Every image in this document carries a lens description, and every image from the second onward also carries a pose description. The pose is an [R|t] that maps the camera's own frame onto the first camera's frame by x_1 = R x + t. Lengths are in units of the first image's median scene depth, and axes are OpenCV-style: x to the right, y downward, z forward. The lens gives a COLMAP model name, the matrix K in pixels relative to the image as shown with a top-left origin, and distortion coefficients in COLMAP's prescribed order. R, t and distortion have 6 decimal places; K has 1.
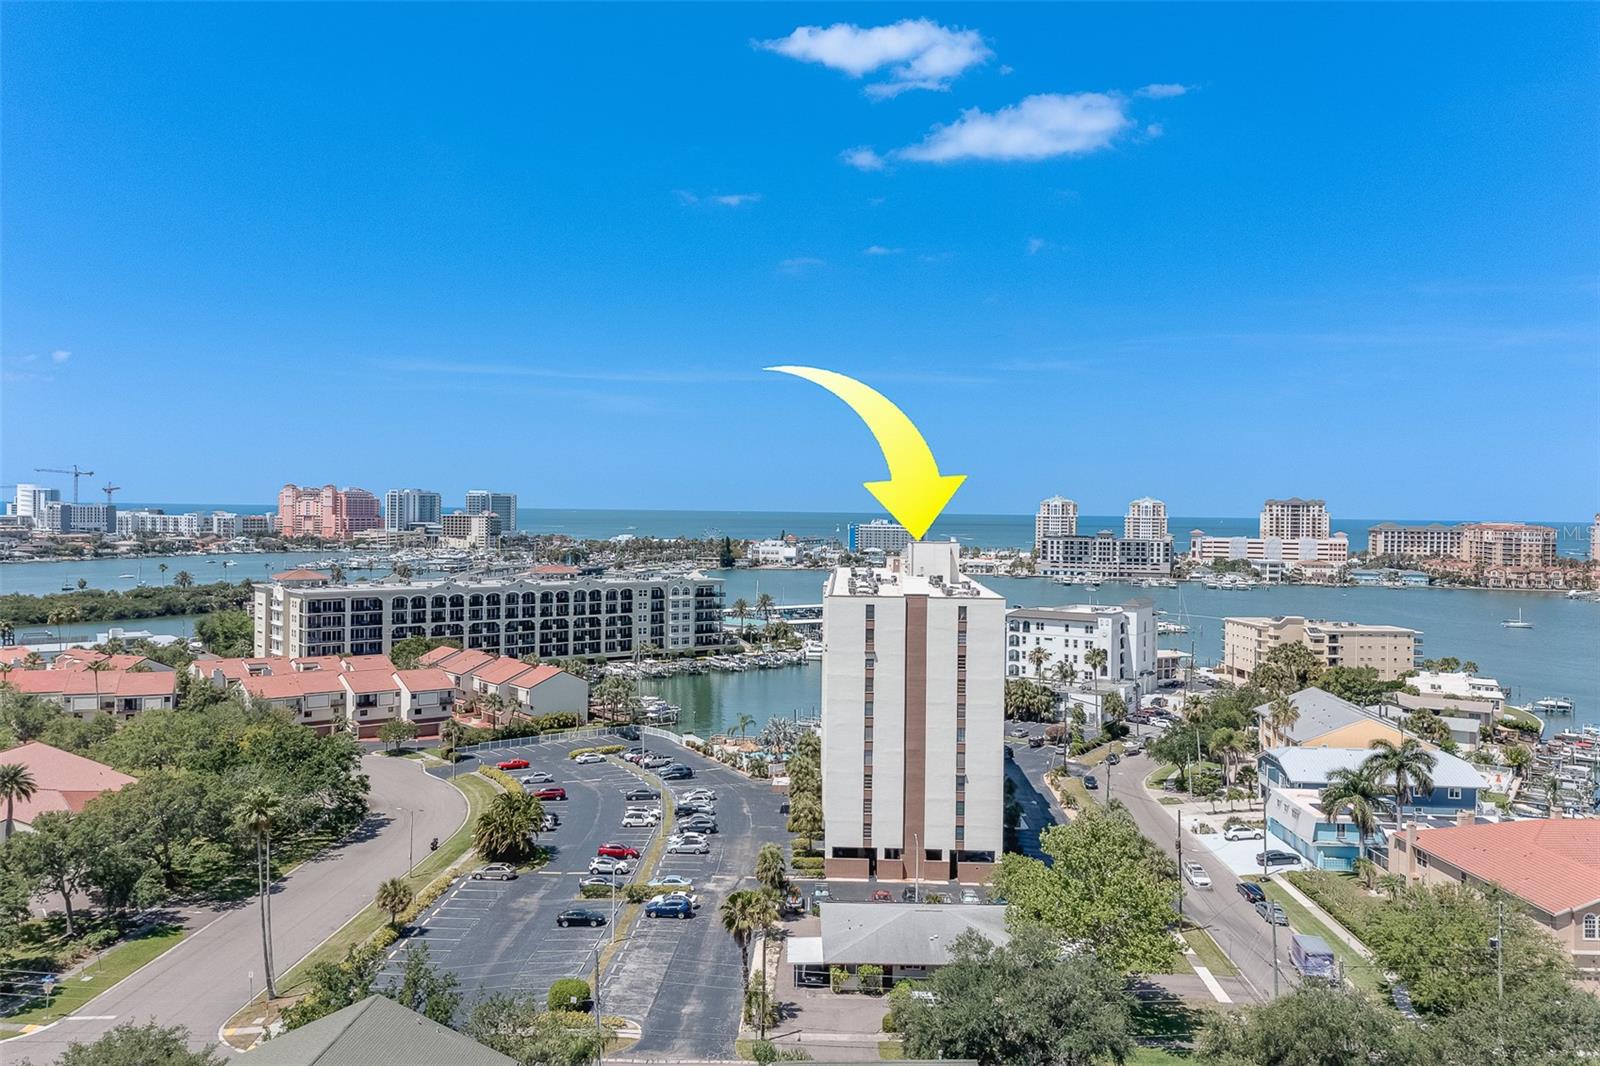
lens RADIAL K [[1264.7, 0, 797.5], [0, 1264.7, 534.1], [0, 0, 1]] dist [0.051957, 0.008848]
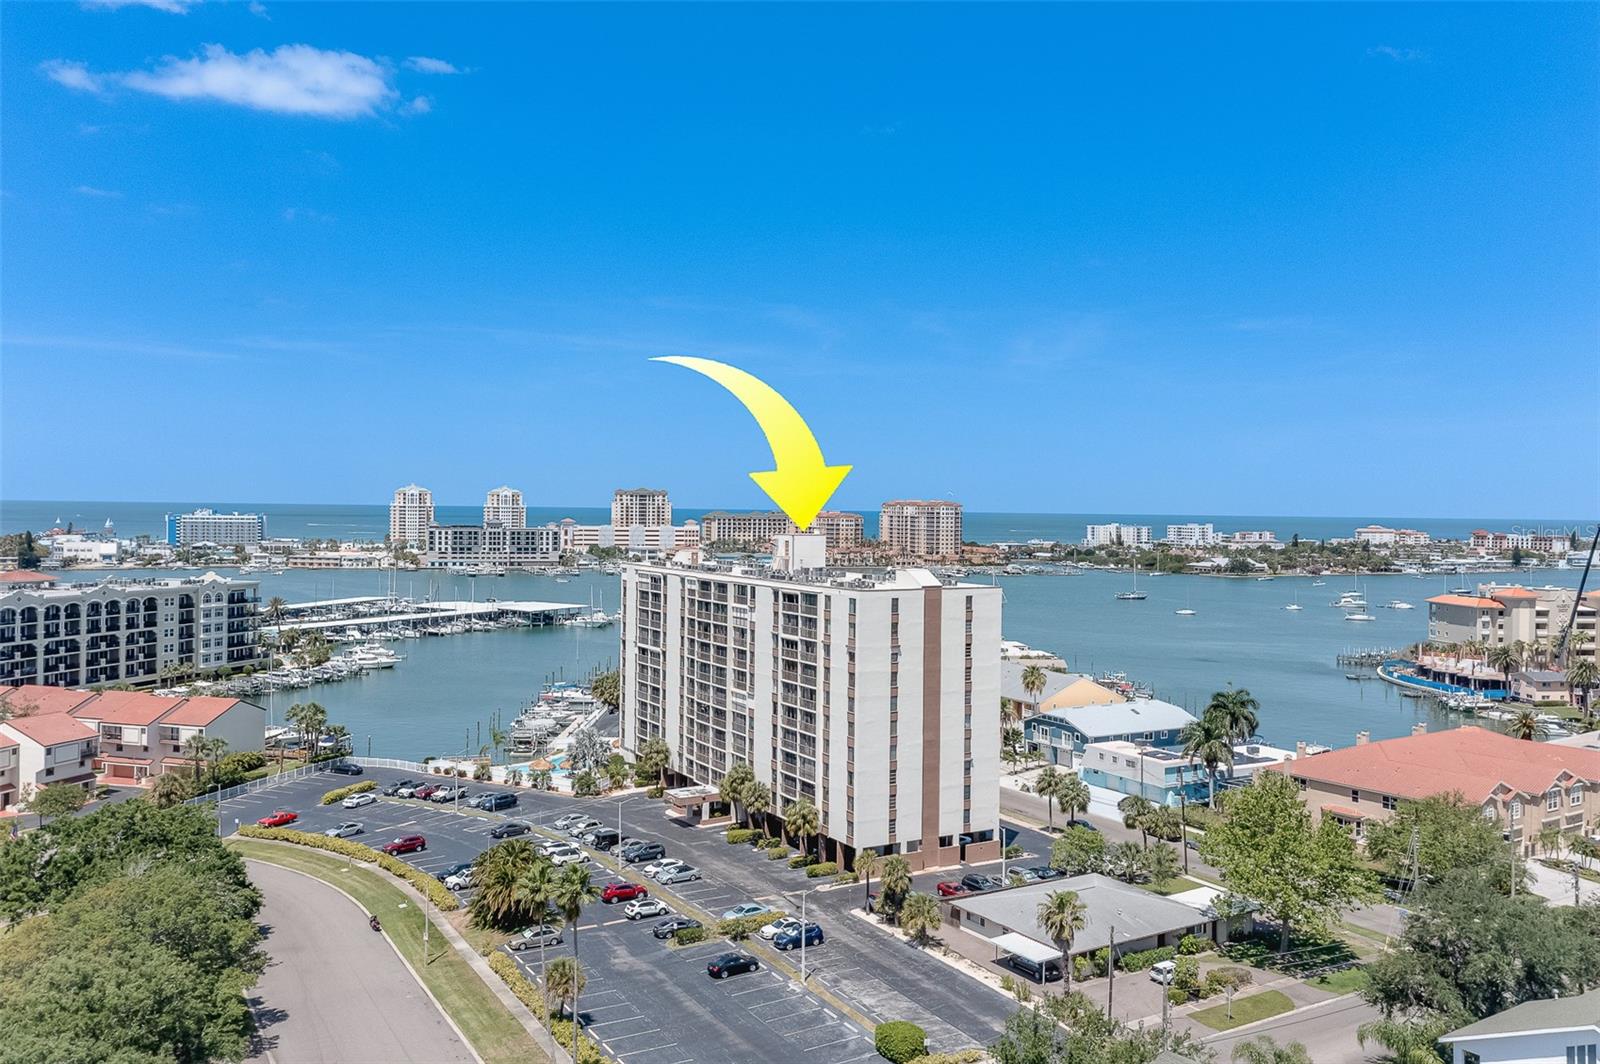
lens RADIAL K [[1264.7, 0, 797.5], [0, 1264.7, 533.1], [0, 0, 1]] dist [0.051957, 0.008848]
pose [[0.842421, -0.013832, 0.538643, -0.233613], [0.009539, 0.999897, 0.010758, -0.002741], [-0.538736, -0.003925, 0.842466, 0.090515]]
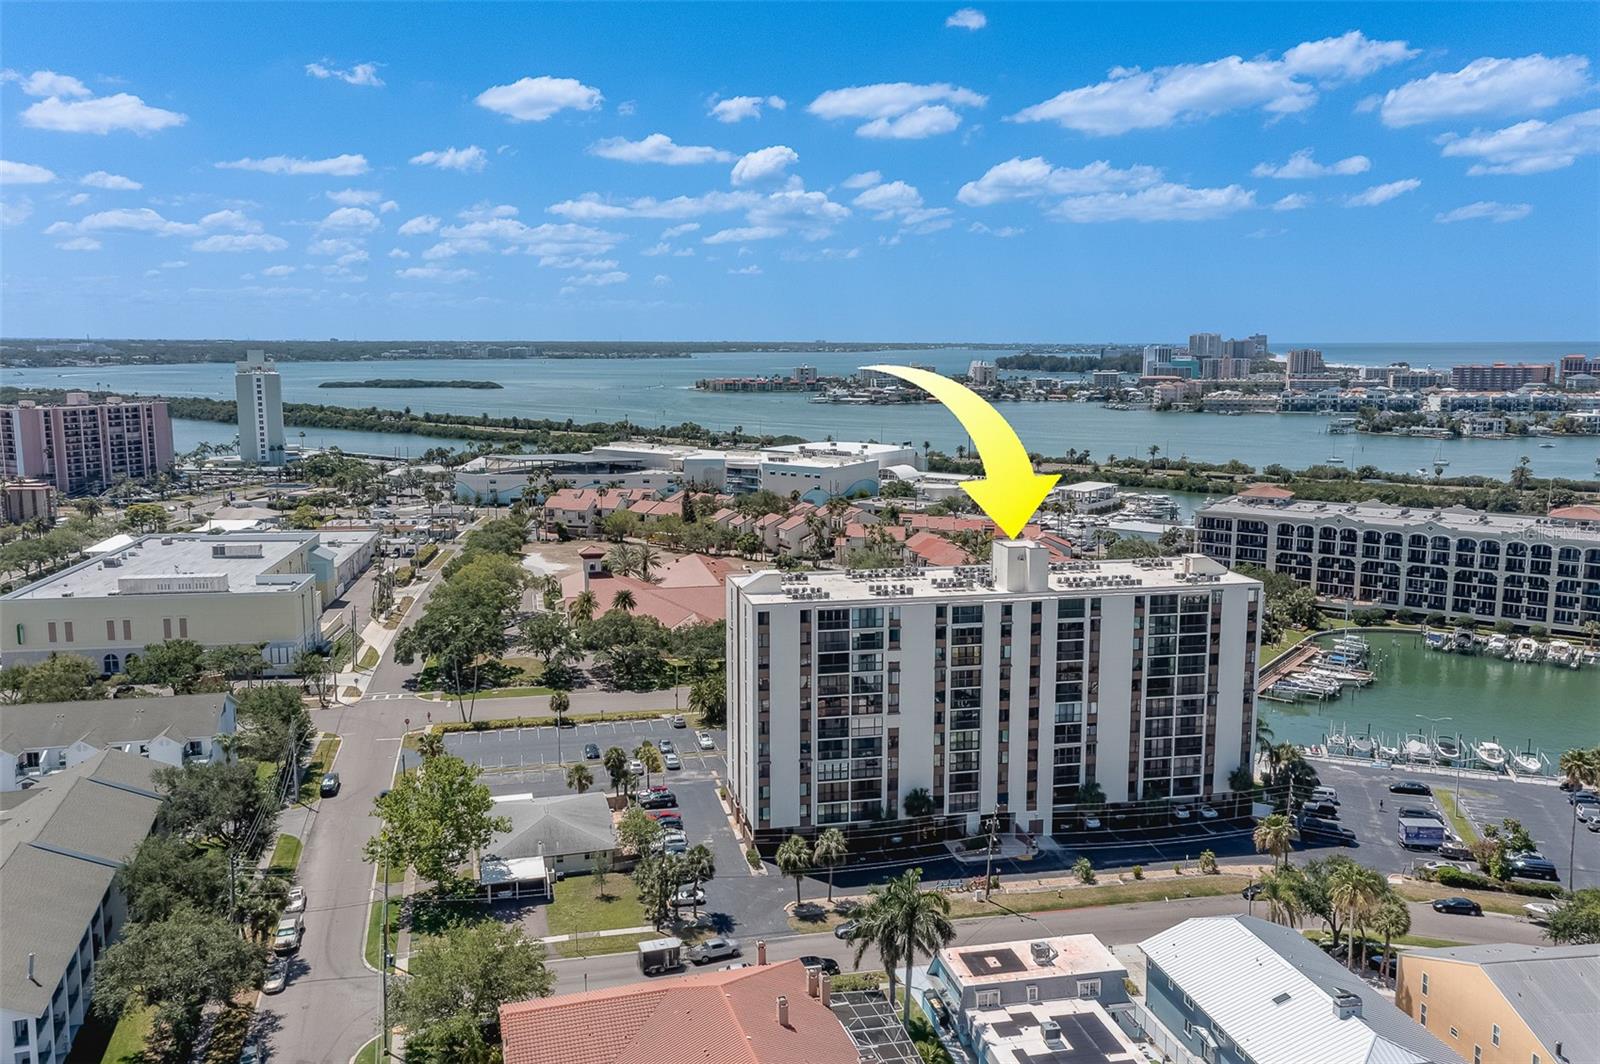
lens RADIAL K [[1264.7, 0, 797.5], [0, 1264.7, 533.1], [0, 0, 1]] dist [0.051957, 0.008848]
pose [[0.253664, 0.133975, -0.957969, 0.515540], [-0.017827, 0.990841, 0.133852, -0.066162], [0.967128, -0.016875, 0.253729, 0.330958]]
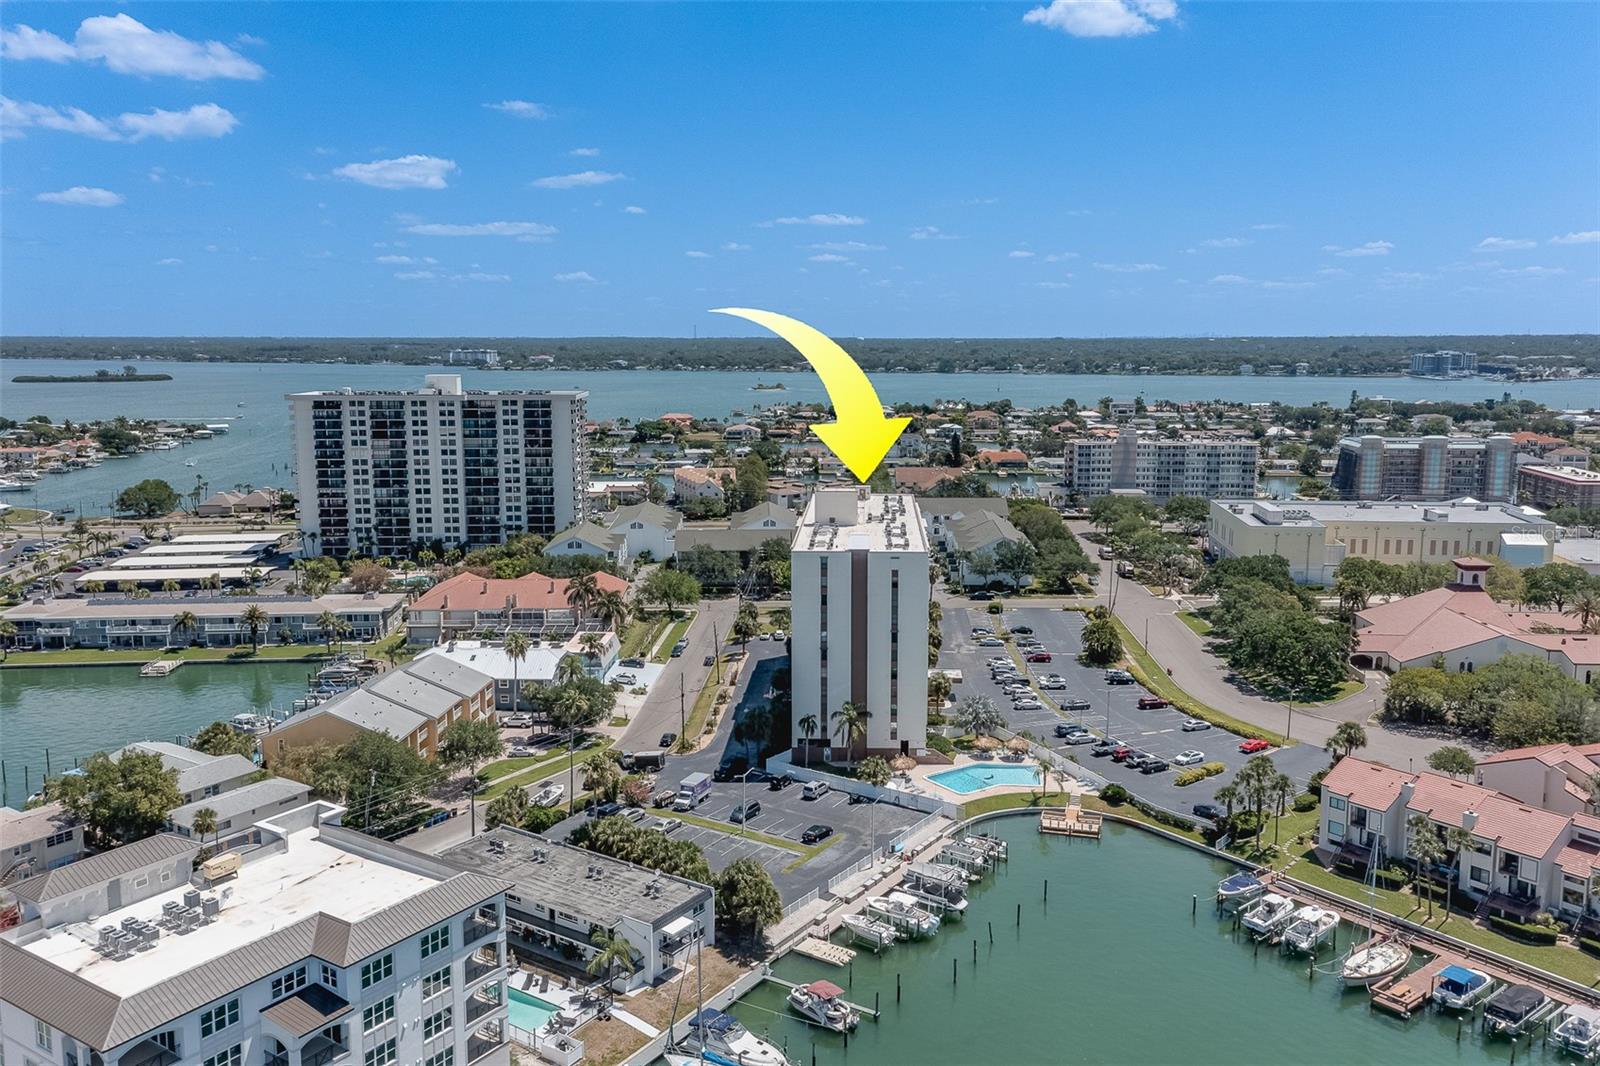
lens RADIAL K [[1264.7, 0, 797.5], [0, 1264.7, 534.1], [0, 0, 1]] dist [0.051957, 0.008848]
pose [[-0.999798, -0.013220, 0.015138, 0.068732], [-0.010353, 0.984359, 0.175867, -0.089317], [-0.017226, 0.175675, -0.984297, 1.194251]]
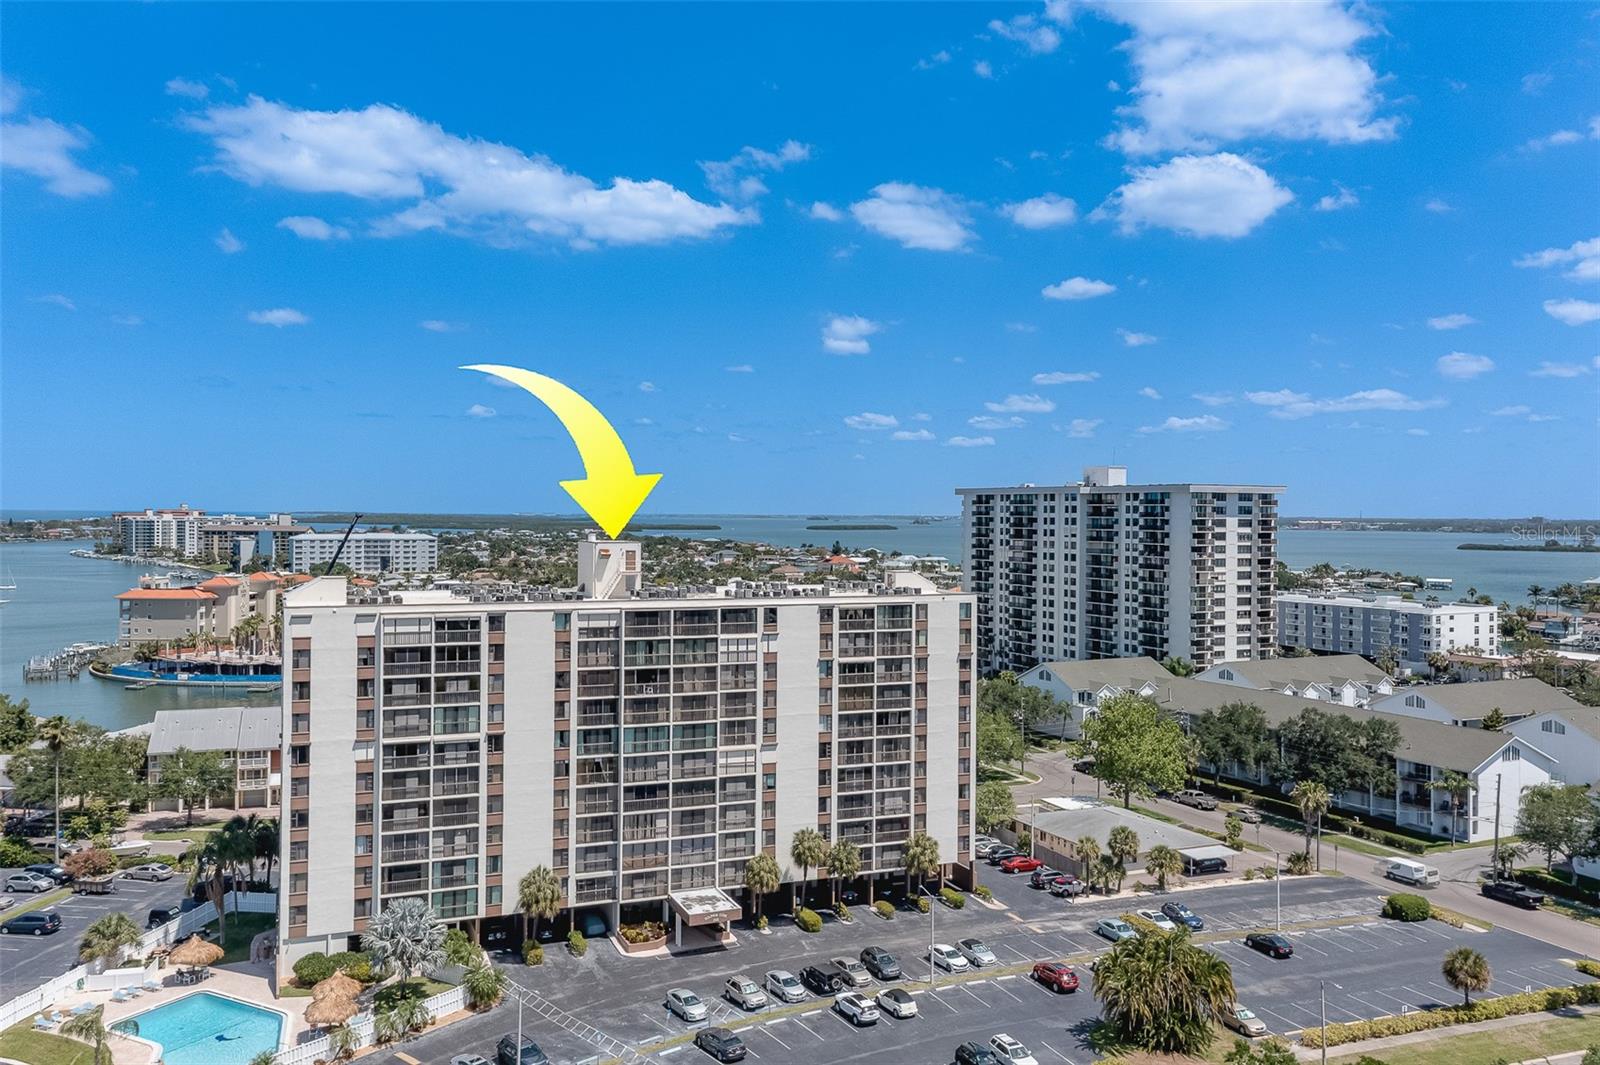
lens RADIAL K [[1270.5, 0, 801.2], [0, 1270.5, 527.0], [0, 0, 1]] dist [0.056312, 0.002701]
pose [[-0.419494, -0.026904, 0.907360, -0.338824], [0.004259, 0.999491, 0.031605, -0.013831], [-0.907748, 0.017122, -0.419166, 0.658547]]
